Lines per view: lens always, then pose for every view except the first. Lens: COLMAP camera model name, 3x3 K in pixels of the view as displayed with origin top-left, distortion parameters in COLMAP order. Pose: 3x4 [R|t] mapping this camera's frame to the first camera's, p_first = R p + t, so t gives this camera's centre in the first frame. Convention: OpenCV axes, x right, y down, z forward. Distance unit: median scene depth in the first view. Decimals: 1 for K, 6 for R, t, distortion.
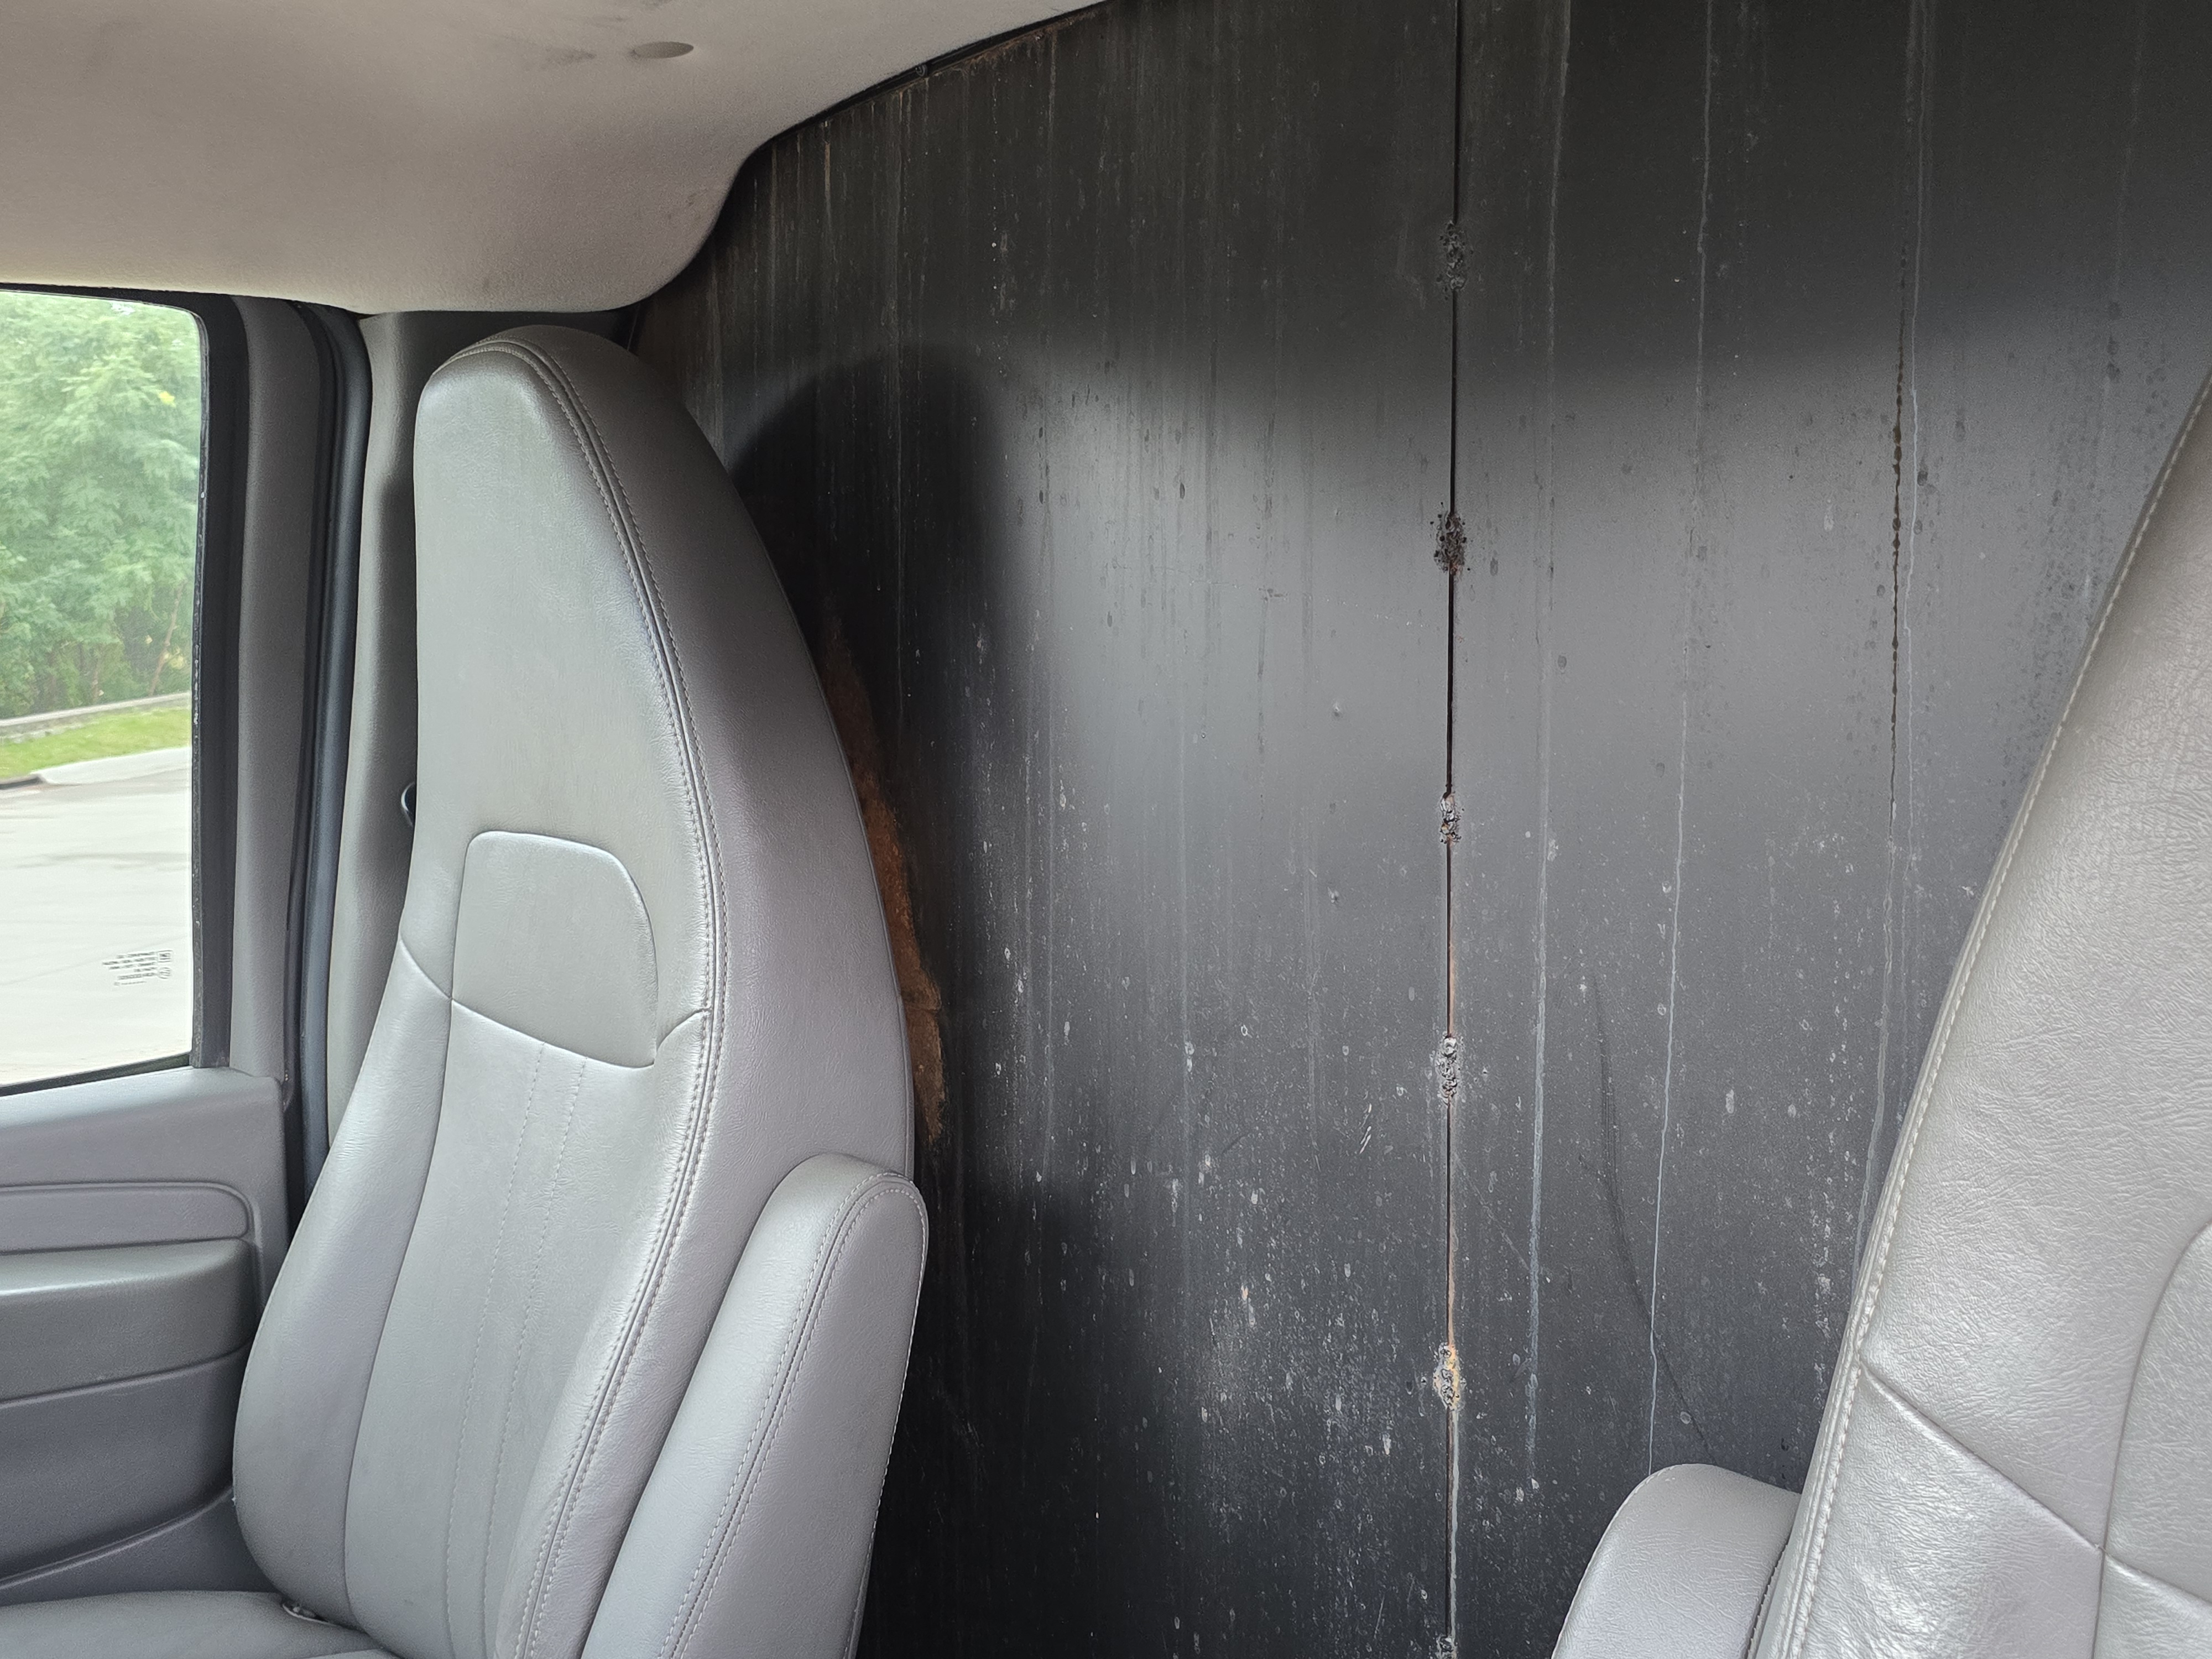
lens RADIAL K [[2207.3, 0, 1104.8], [0, 2207.3, 829.9], [0, 0, 1]] dist [0.014663, 0.000000]
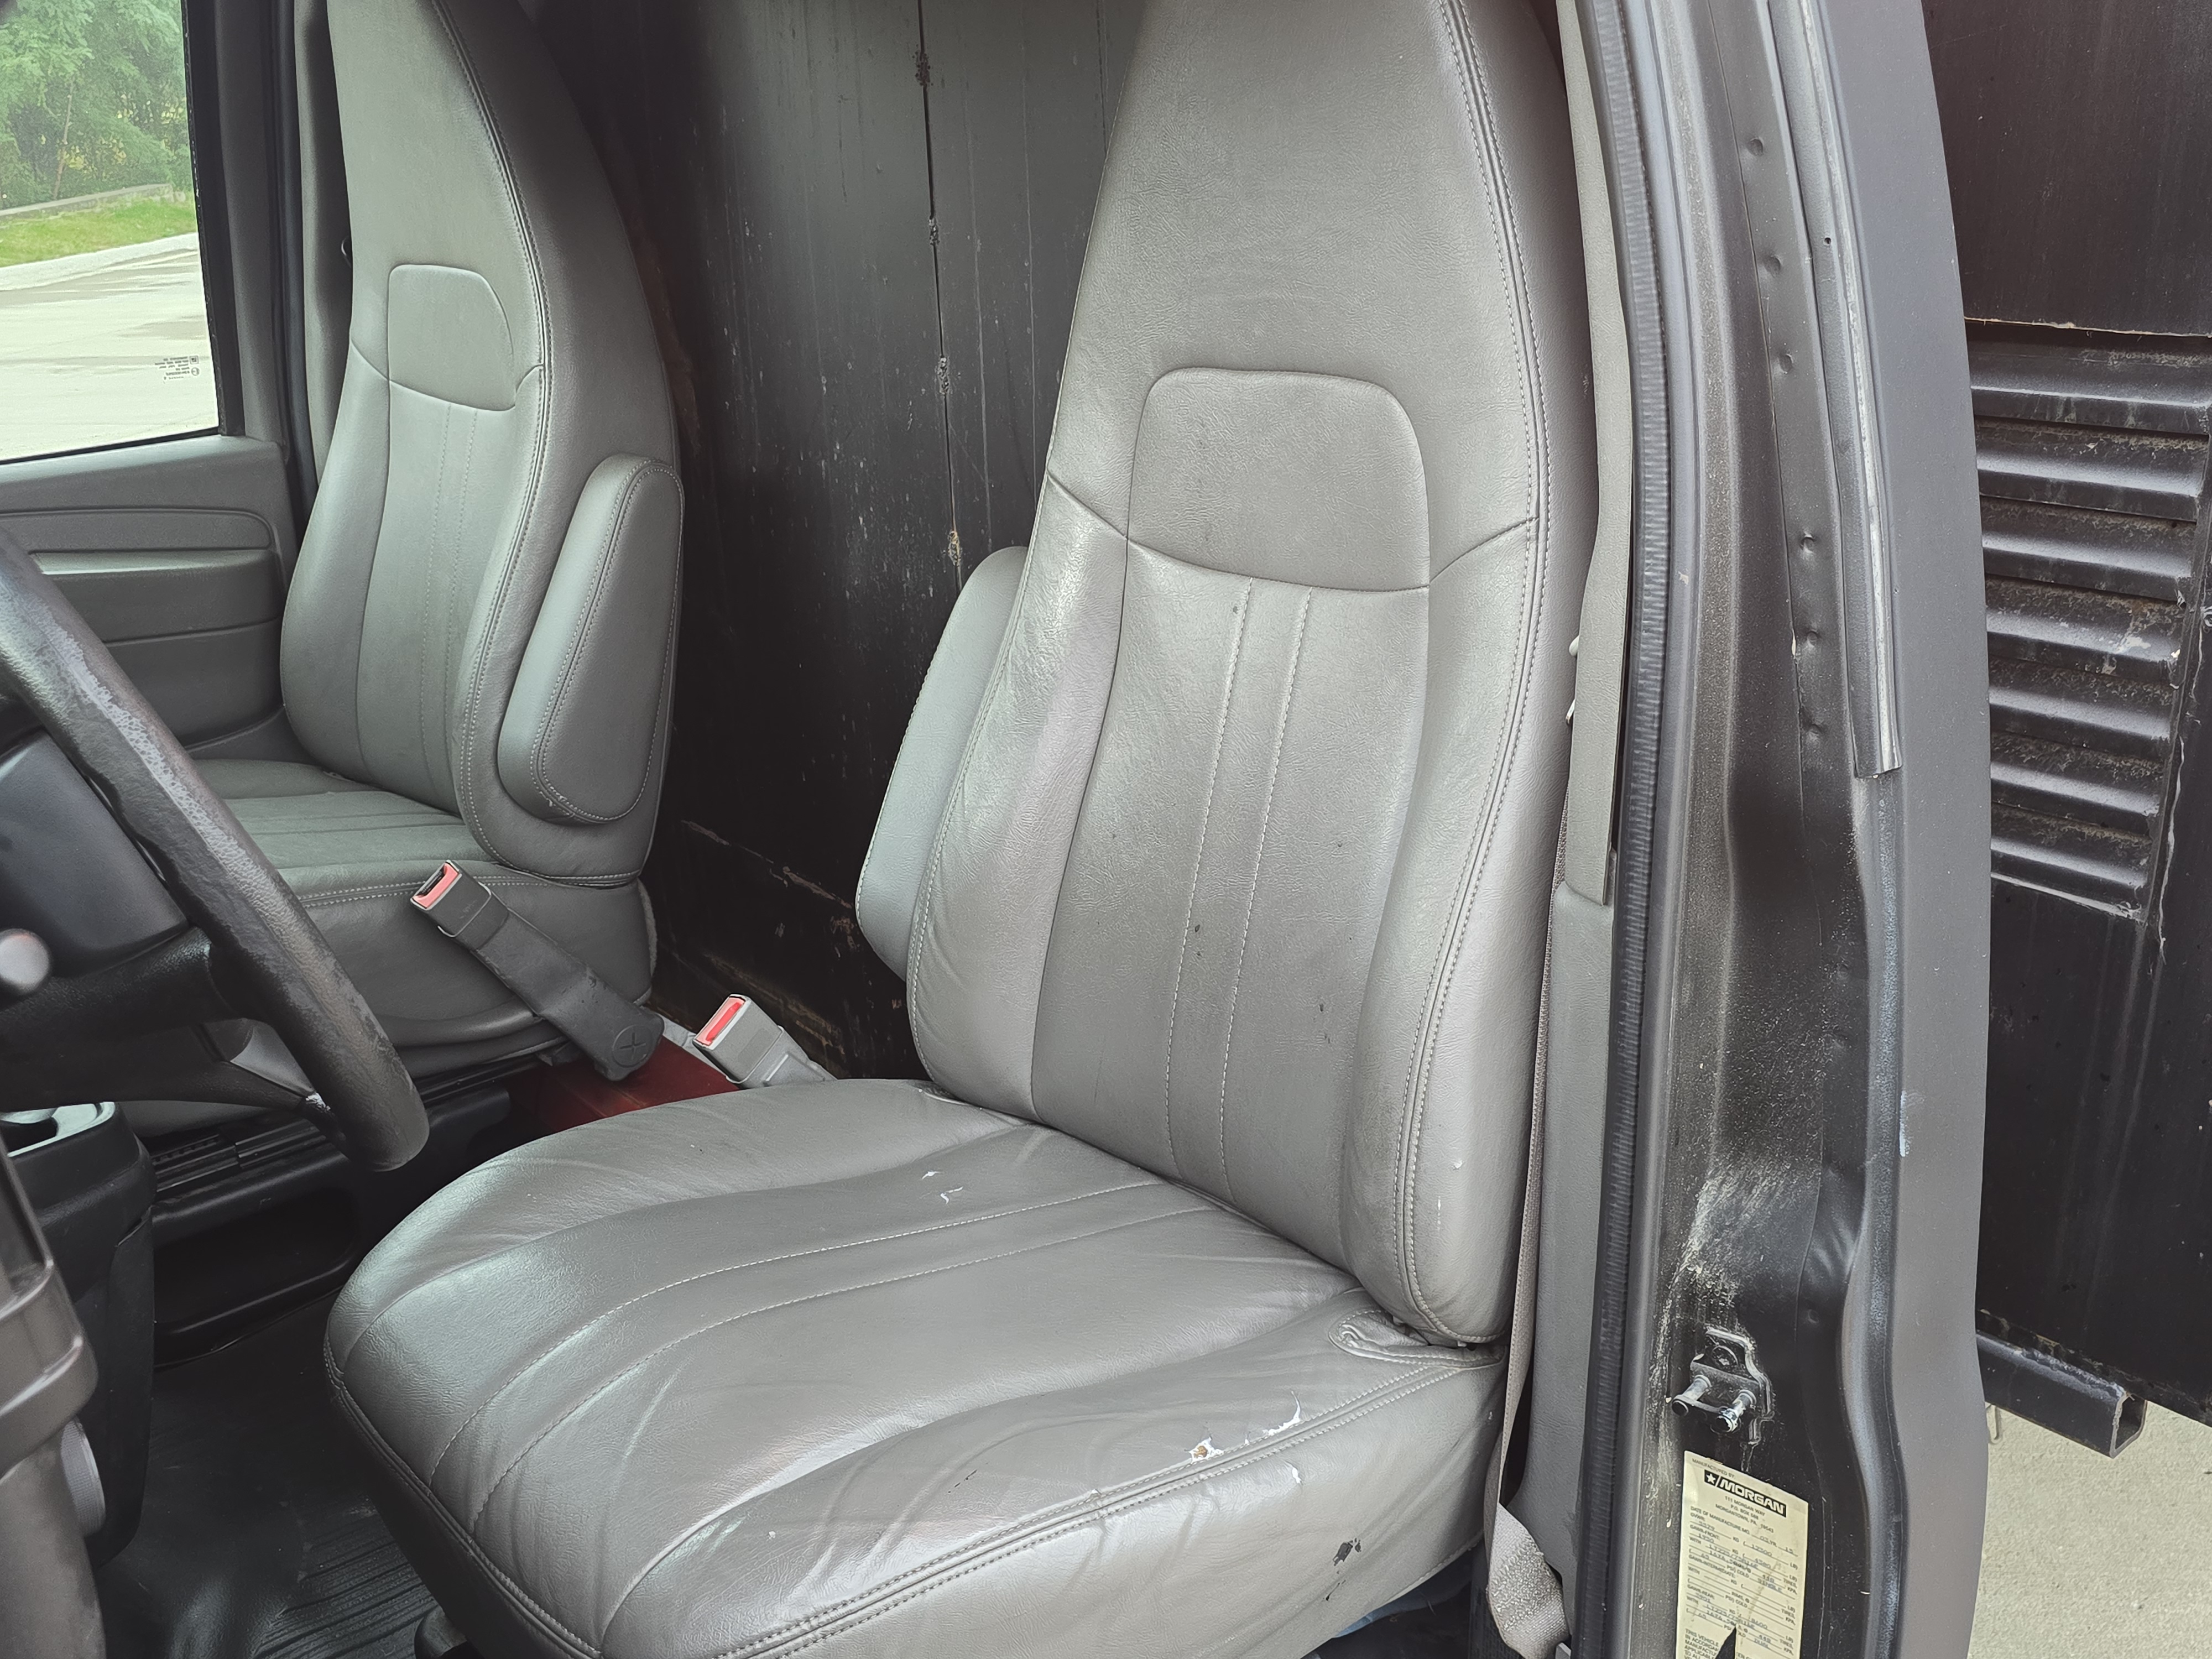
lens RADIAL K [[2207.3, 0, 1147.4], [0, 2207.3, 895.4], [0, 0, 1]] dist [0.014663, 0.000000]
pose [[0.999107, -0.028627, 0.031068, 0.214957], [0.020021, 0.968429, 0.248483, 0.062683], [-0.037200, -0.247639, 0.968138, -0.740574]]
